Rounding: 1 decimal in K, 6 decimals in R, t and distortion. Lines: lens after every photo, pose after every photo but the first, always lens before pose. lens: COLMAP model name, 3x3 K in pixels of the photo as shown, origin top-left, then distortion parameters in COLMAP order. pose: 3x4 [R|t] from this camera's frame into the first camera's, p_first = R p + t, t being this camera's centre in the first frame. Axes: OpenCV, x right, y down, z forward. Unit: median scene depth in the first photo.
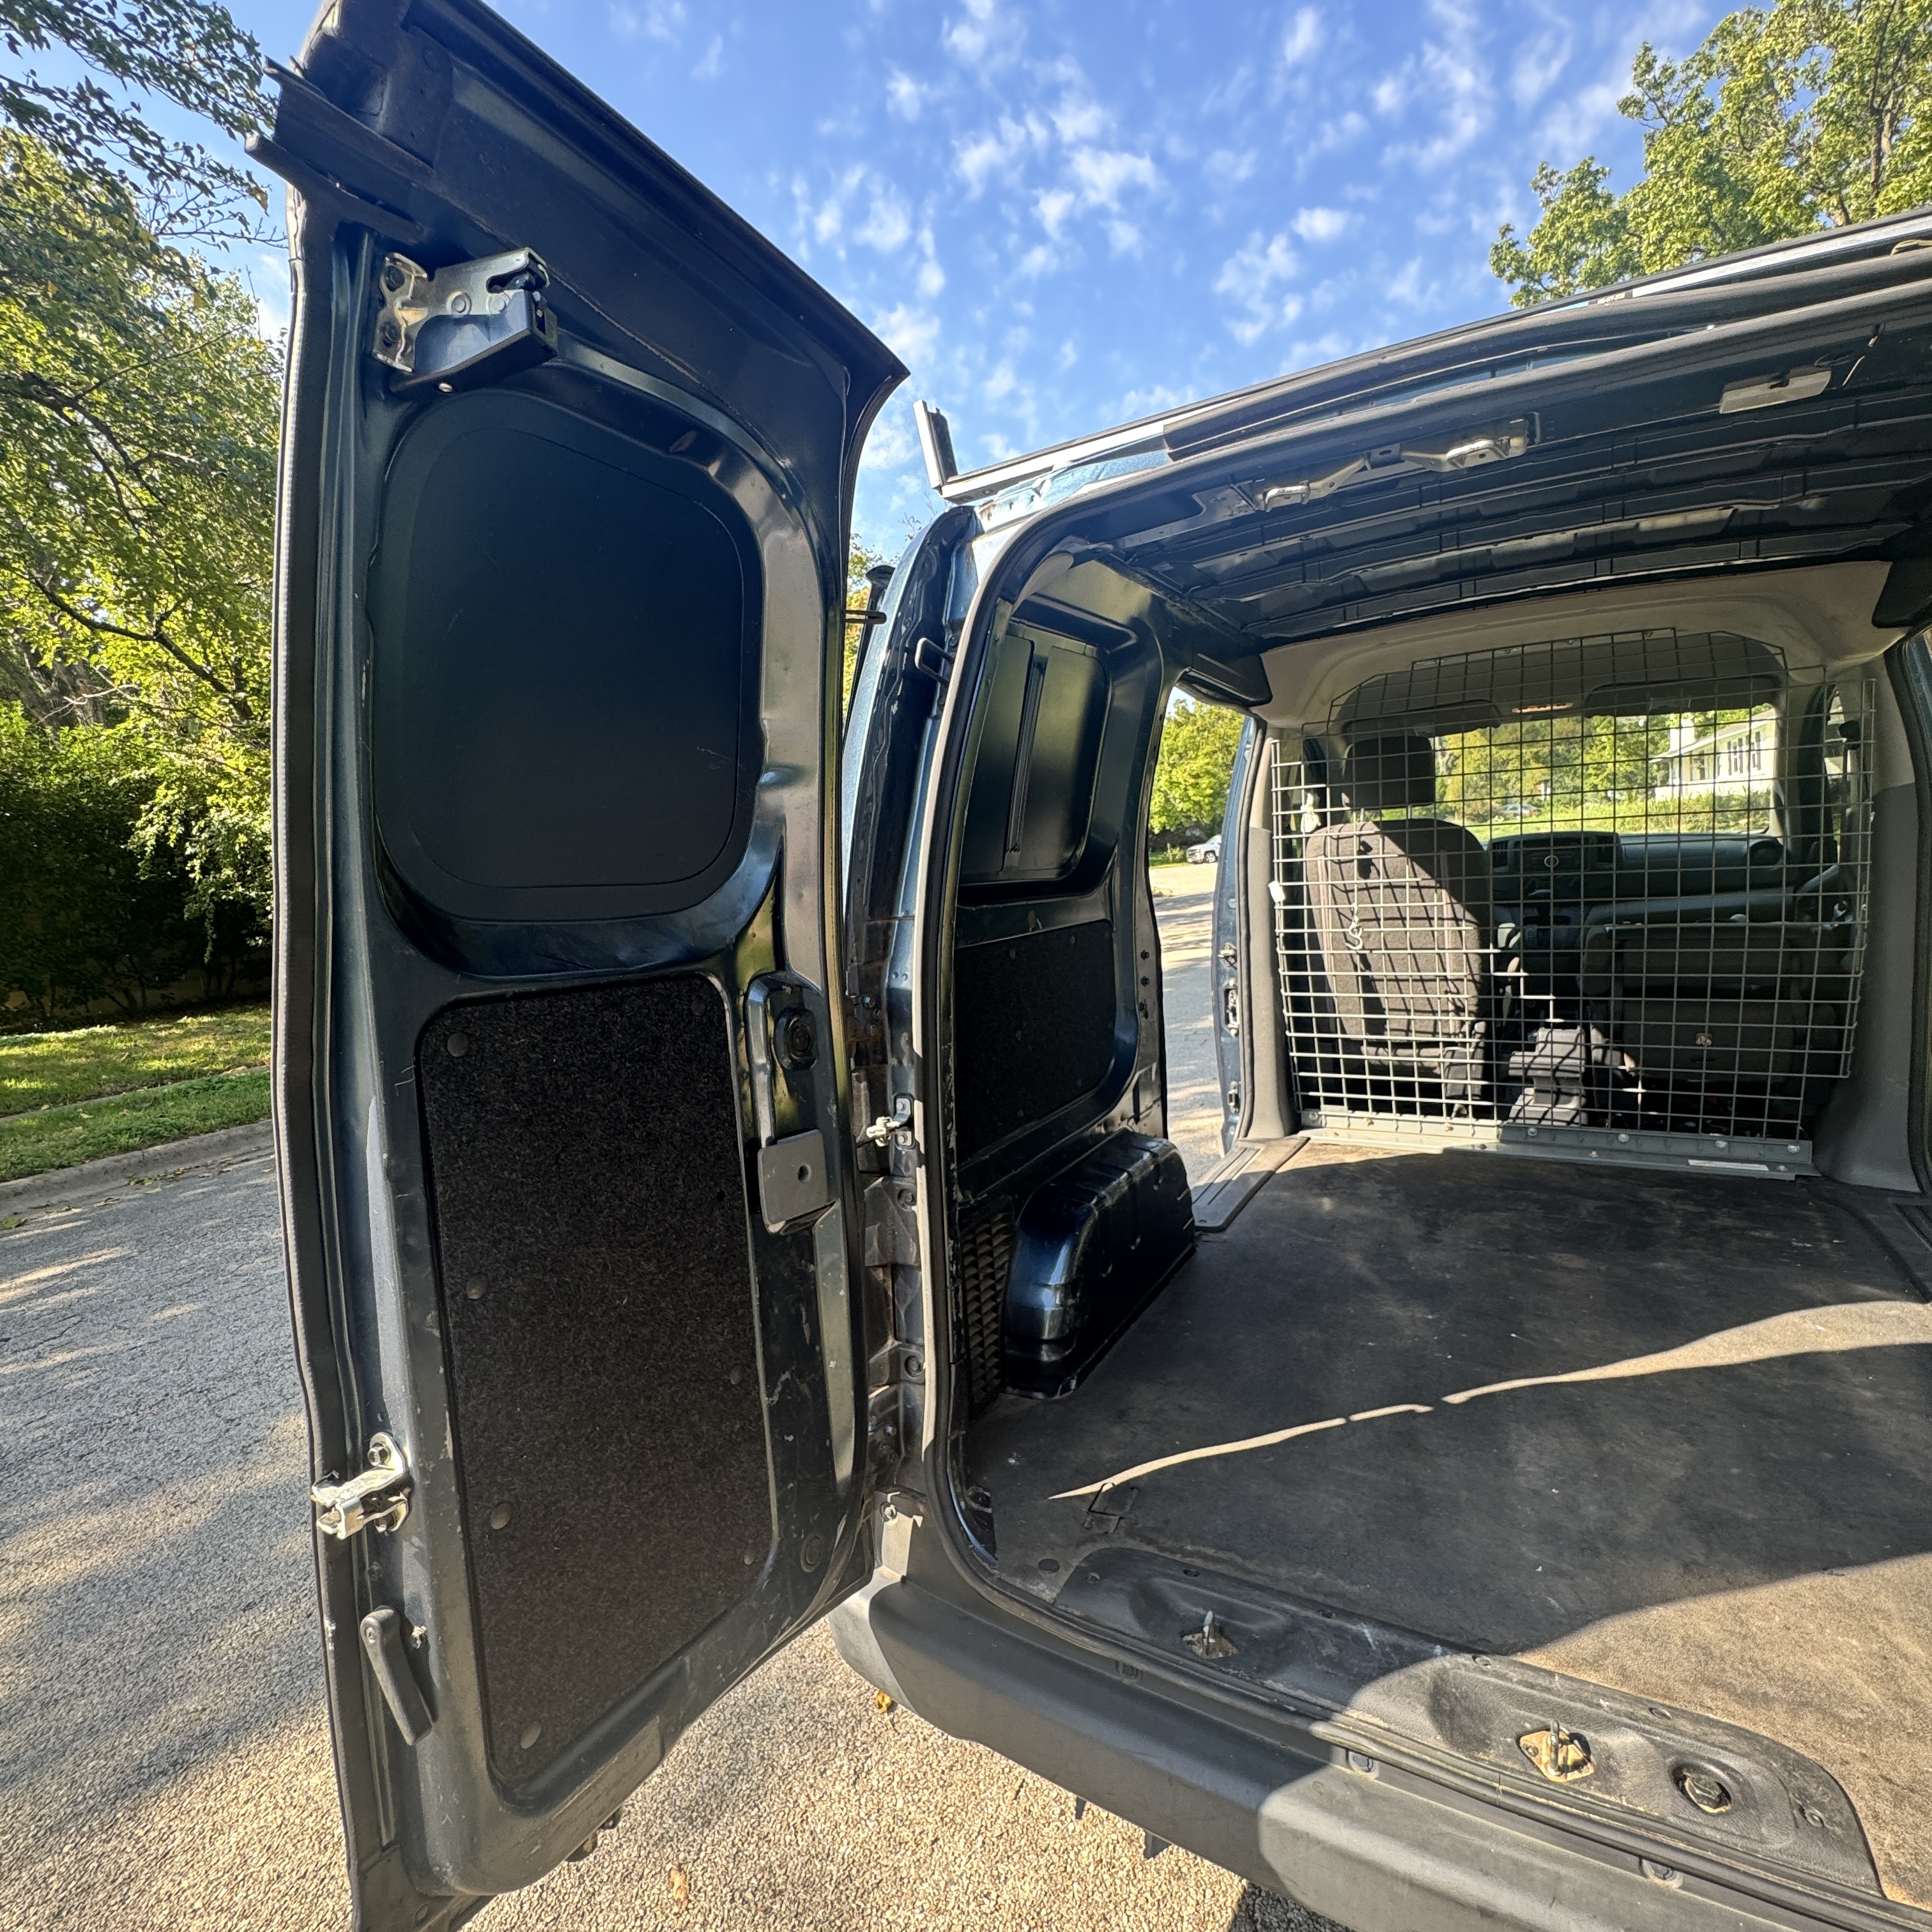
lens RADIAL K [[1030.0, 0, 961.4], [0, 1030.0, 958.1], [0, 0, 1]] dist [0.001007, -0.001322]
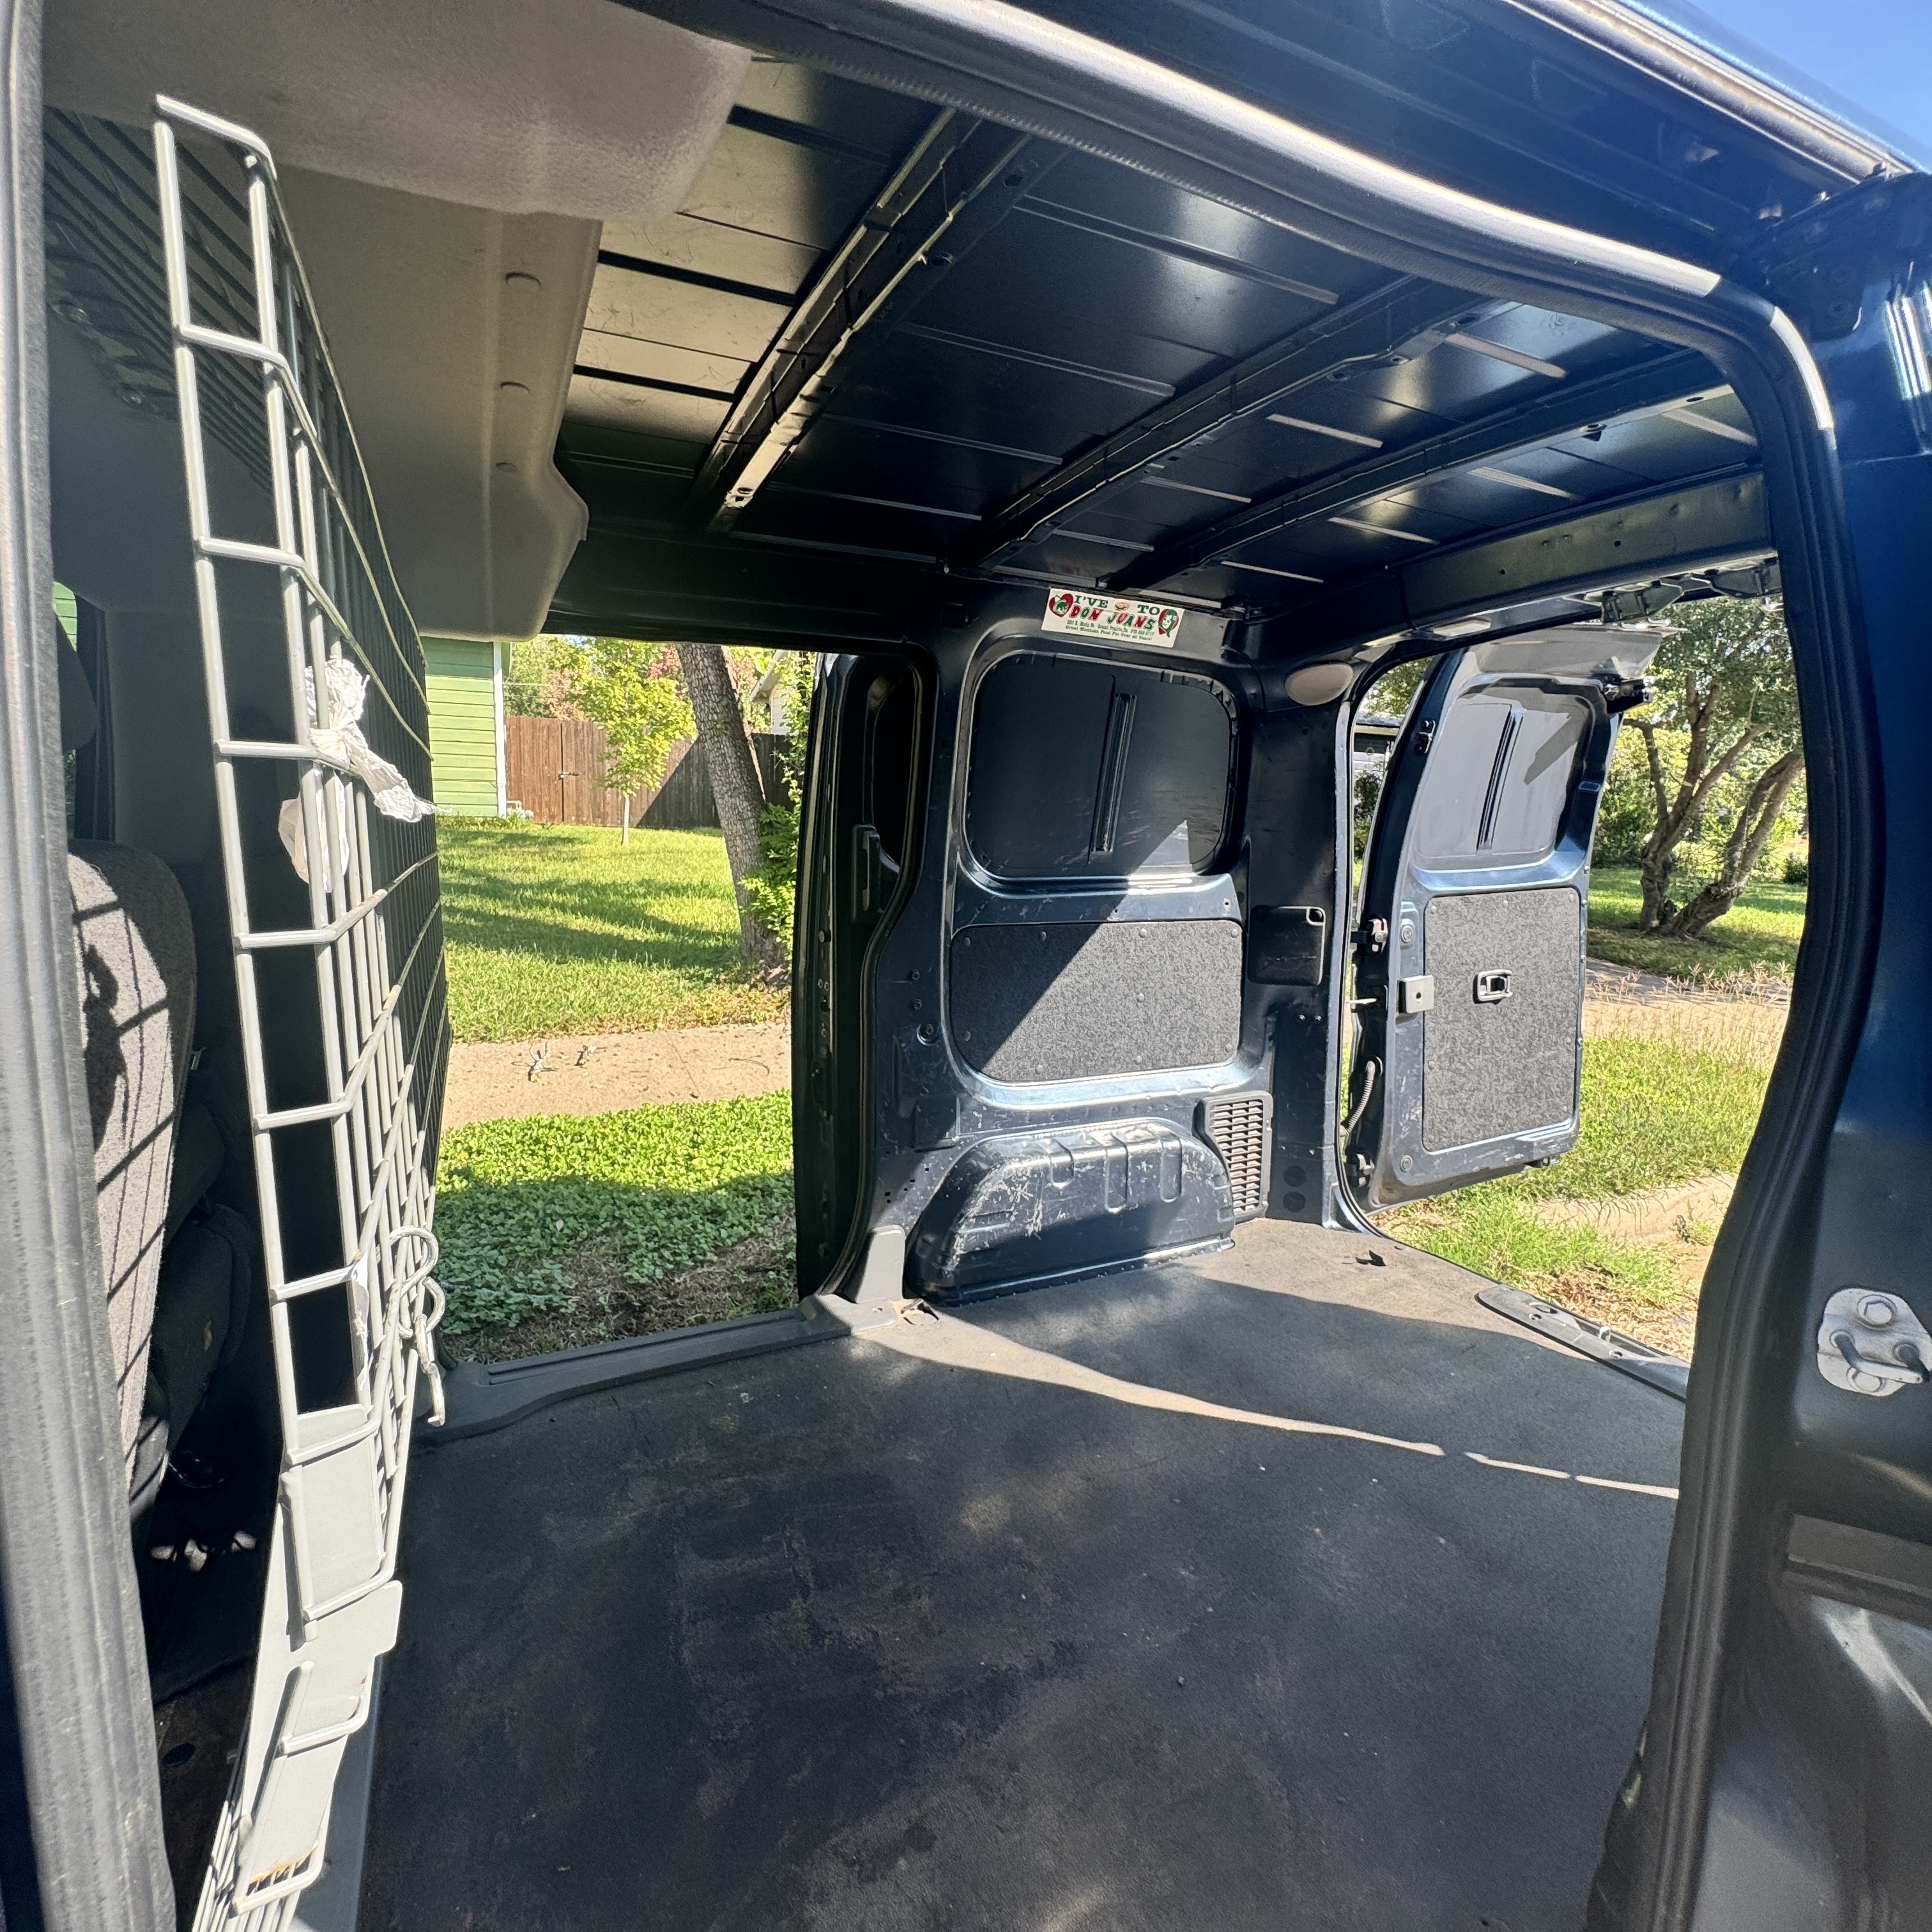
lens RADIAL K [[1030.0, 0, 965.6], [0, 1030.0, 966.8], [0, 0, 1]] dist [0.001007, -0.001322]
pose [[-0.821205, -0.026479, 0.570019, 0.207357], [0.091363, 0.979935, 0.177144, -0.160267], [-0.563273, 0.197550, -0.802308, 1.350150]]
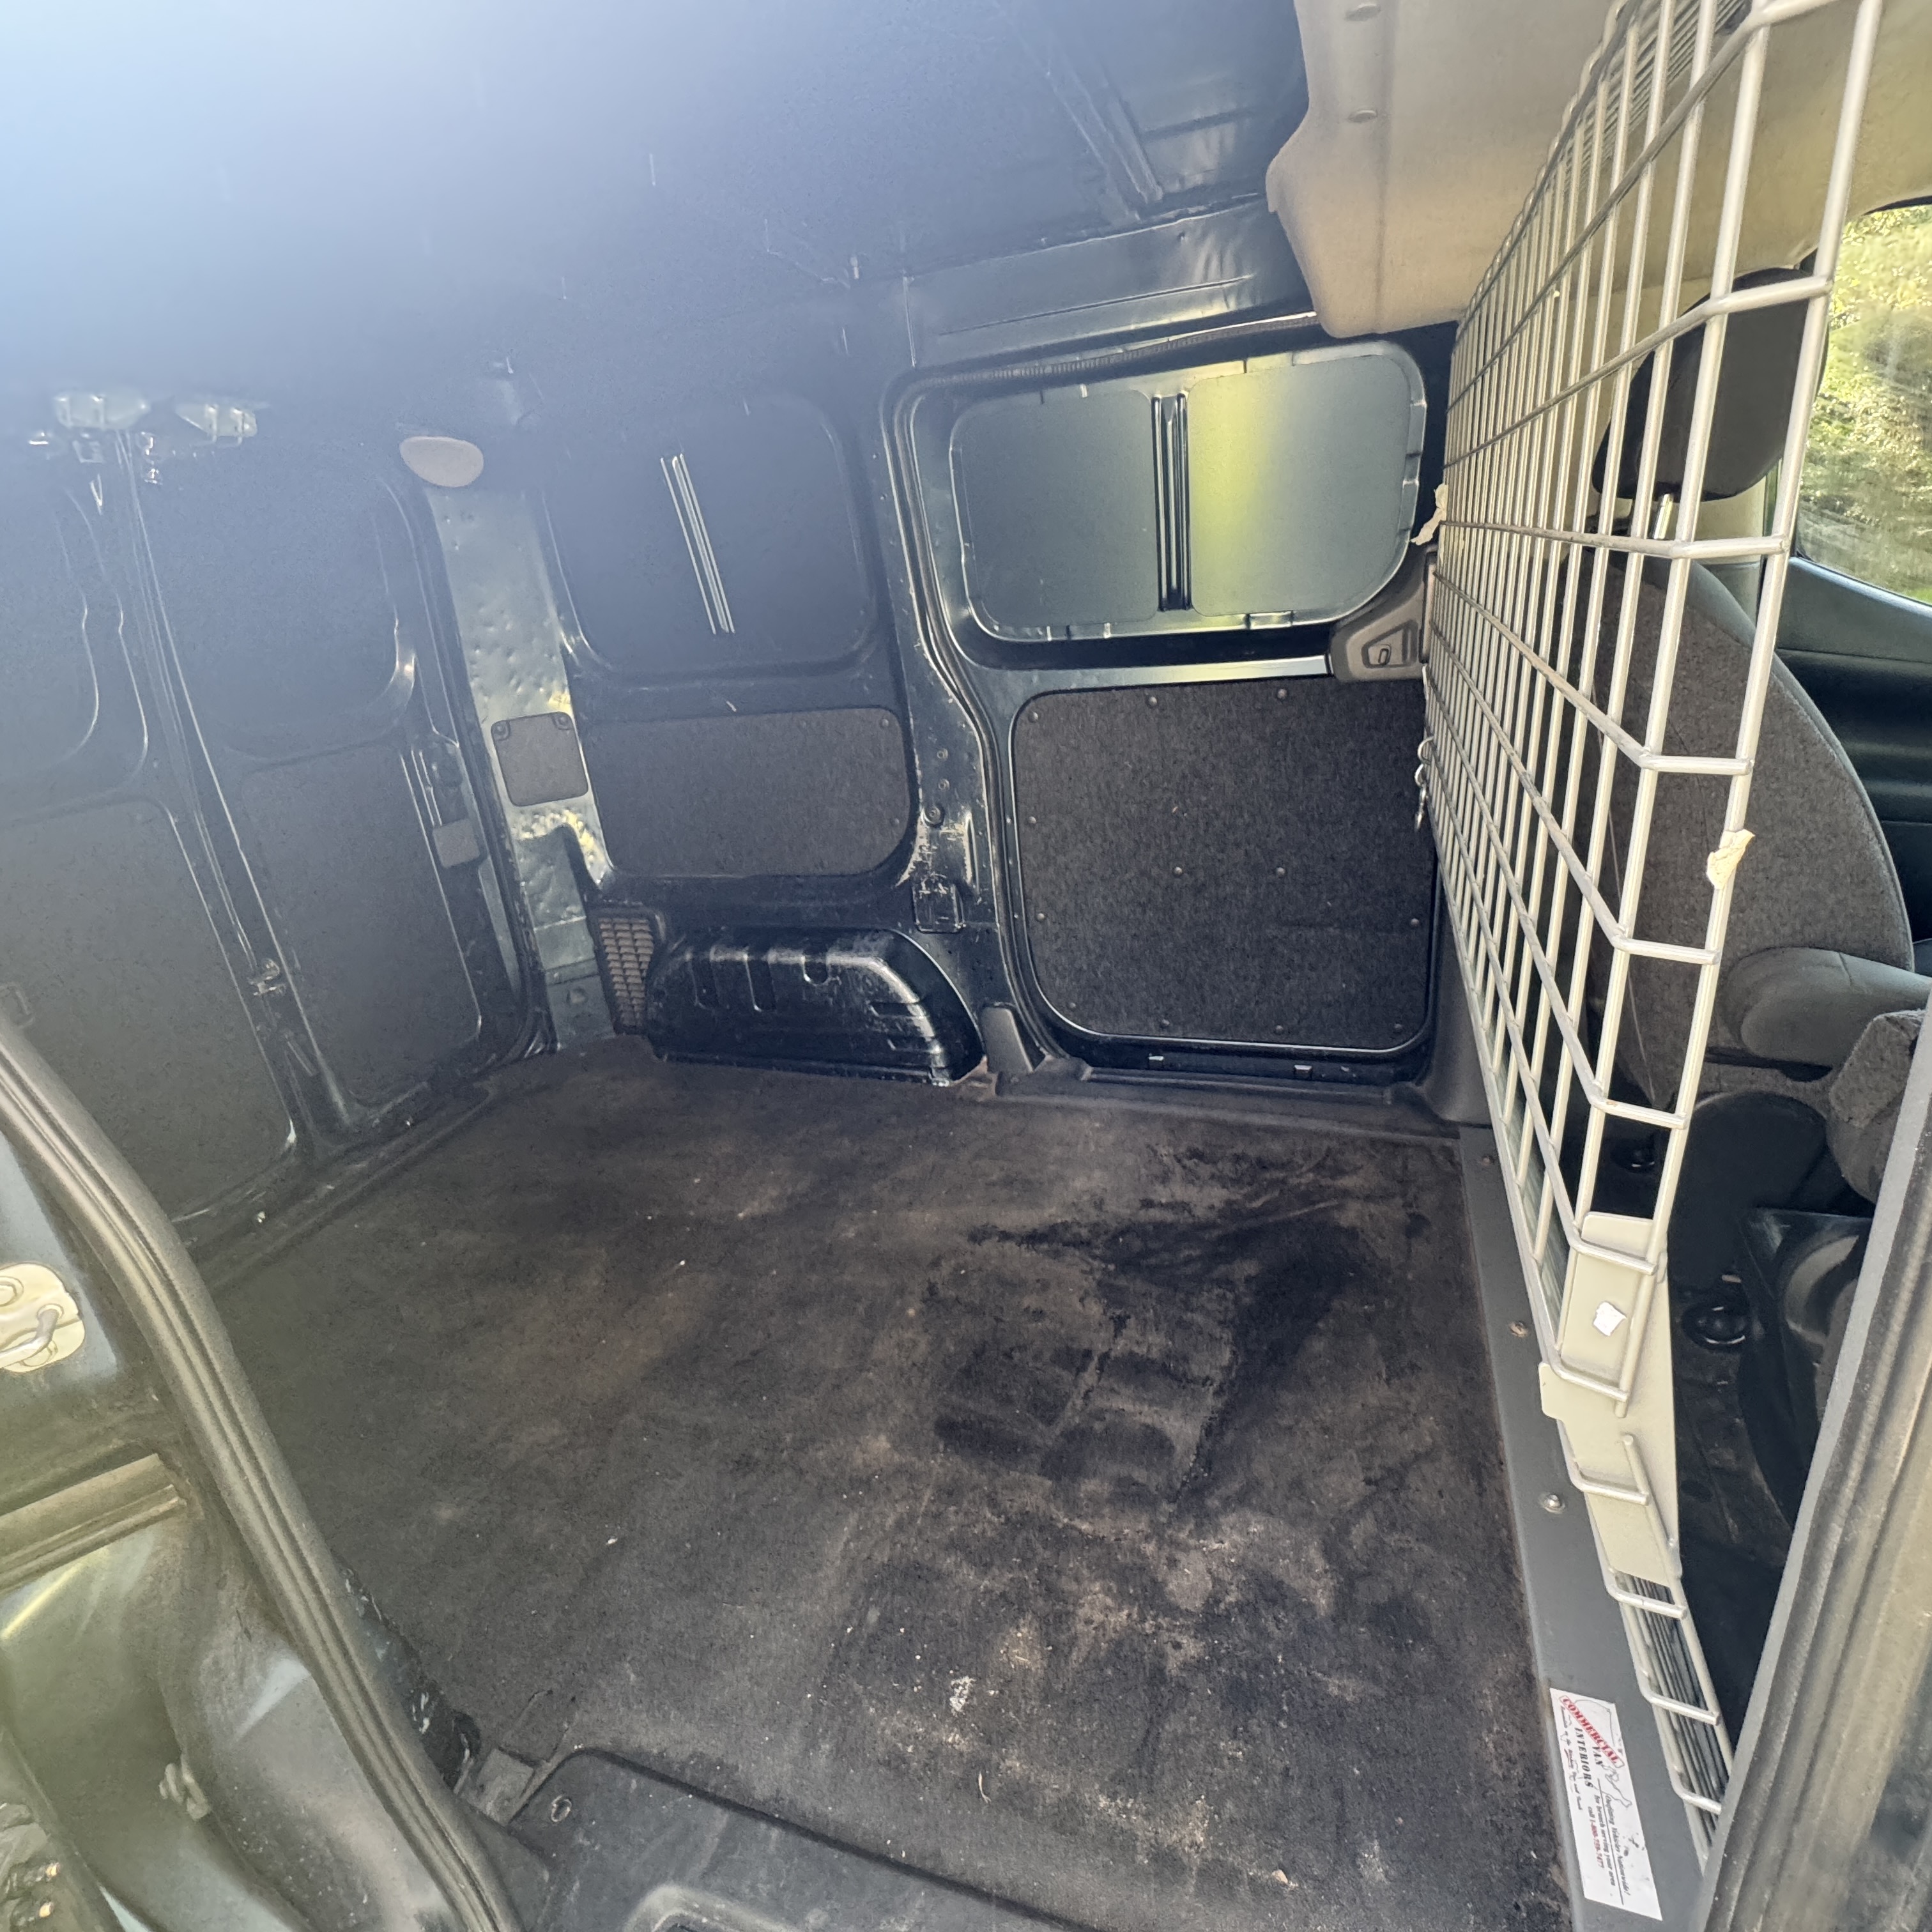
lens RADIAL K [[1030.0, 0, 960.1], [0, 1030.0, 971.2], [0, 0, 1]] dist [0.001007, -0.001322]
pose [[0.178285, 0.398765, -0.899556, 1.000130], [-0.002197, 0.914362, 0.404892, -0.176660], [0.983976, -0.070210, 0.163893, 0.865374]]
